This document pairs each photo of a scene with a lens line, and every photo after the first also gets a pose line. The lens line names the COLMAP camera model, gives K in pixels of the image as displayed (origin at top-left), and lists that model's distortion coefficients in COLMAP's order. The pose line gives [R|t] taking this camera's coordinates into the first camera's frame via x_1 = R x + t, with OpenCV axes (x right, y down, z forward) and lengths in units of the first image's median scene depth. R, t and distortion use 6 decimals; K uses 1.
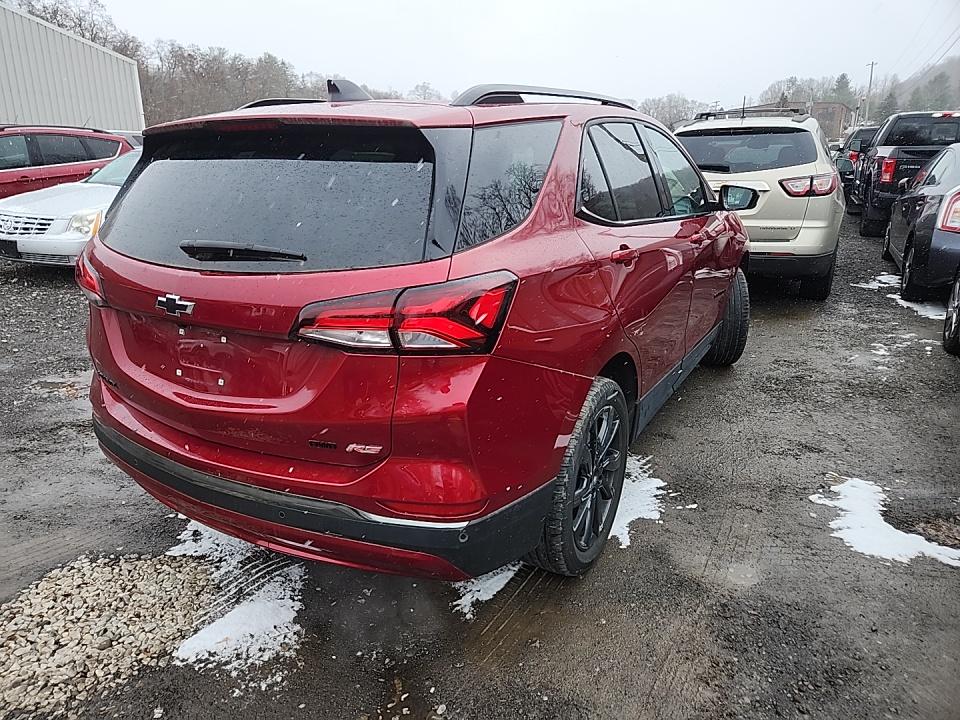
lens RADIAL K [[648.7, 0, 469.9], [0, 648.7, 361.7], [0, 0, 1]] dist [0.062275, -0.040873]
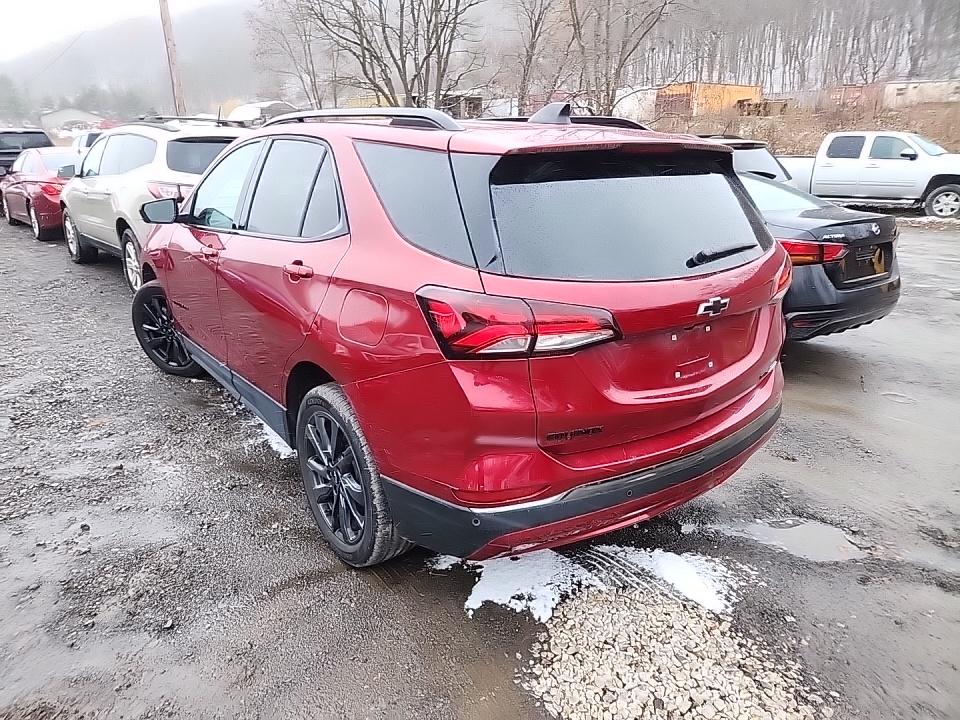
lens RADIAL K [[648.7, 0, 466.9], [0, 648.7, 370.3], [0, 0, 1]] dist [0.062275, -0.040873]
pose [[0.375460, -0.284652, 0.882045, -1.572996], [0.275586, 0.942915, 0.186988, -0.298149], [-0.884920, 0.172873, 0.432472, 0.861257]]
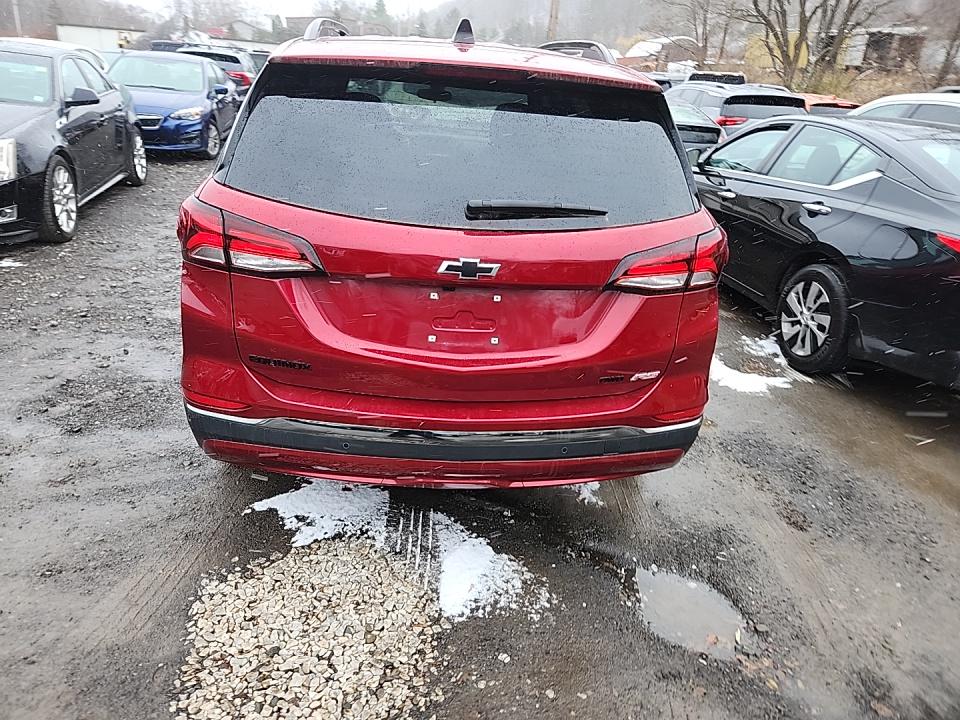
lens RADIAL K [[648.7, 0, 462.3], [0, 648.7, 358.3], [0, 0, 1]] dist [0.062275, -0.040873]
pose [[0.812262, -0.168877, 0.558311, -0.969454], [0.100762, 0.983406, 0.150865, -0.097043], [-0.574524, -0.066285, 0.815799, 0.204908]]
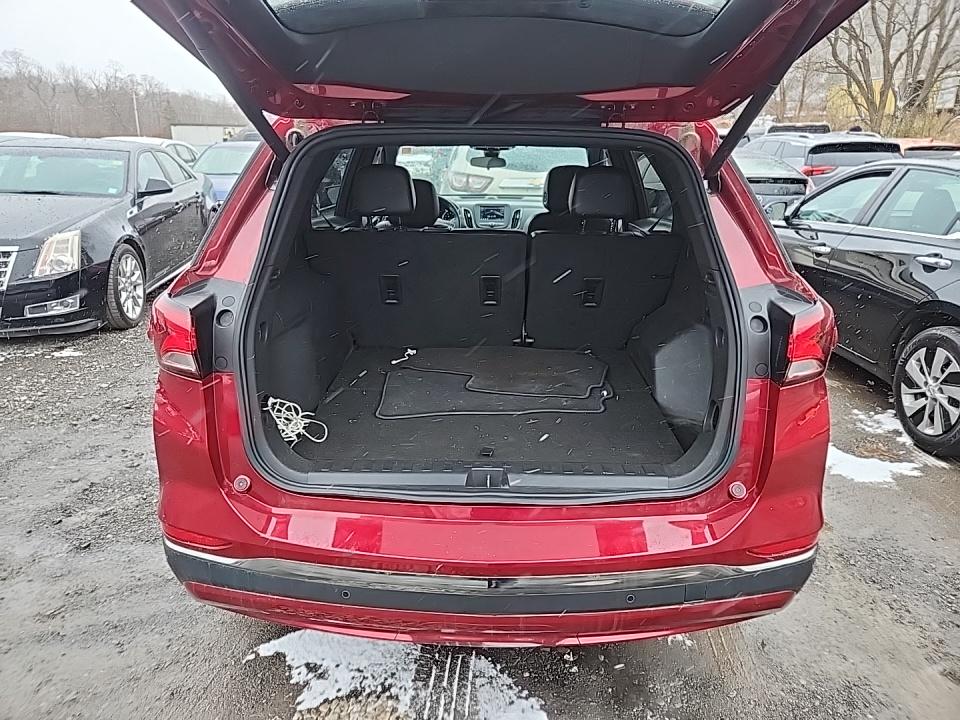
lens RADIAL K [[648.7, 0, 481.1], [0, 648.7, 357.3], [0, 0, 1]] dist [0.062275, -0.040873]
pose [[0.861301, -0.141172, 0.488088, -0.780899], [0.137057, 0.989569, 0.044361, -0.128725], [-0.489260, 0.028687, 0.871666, 0.339524]]
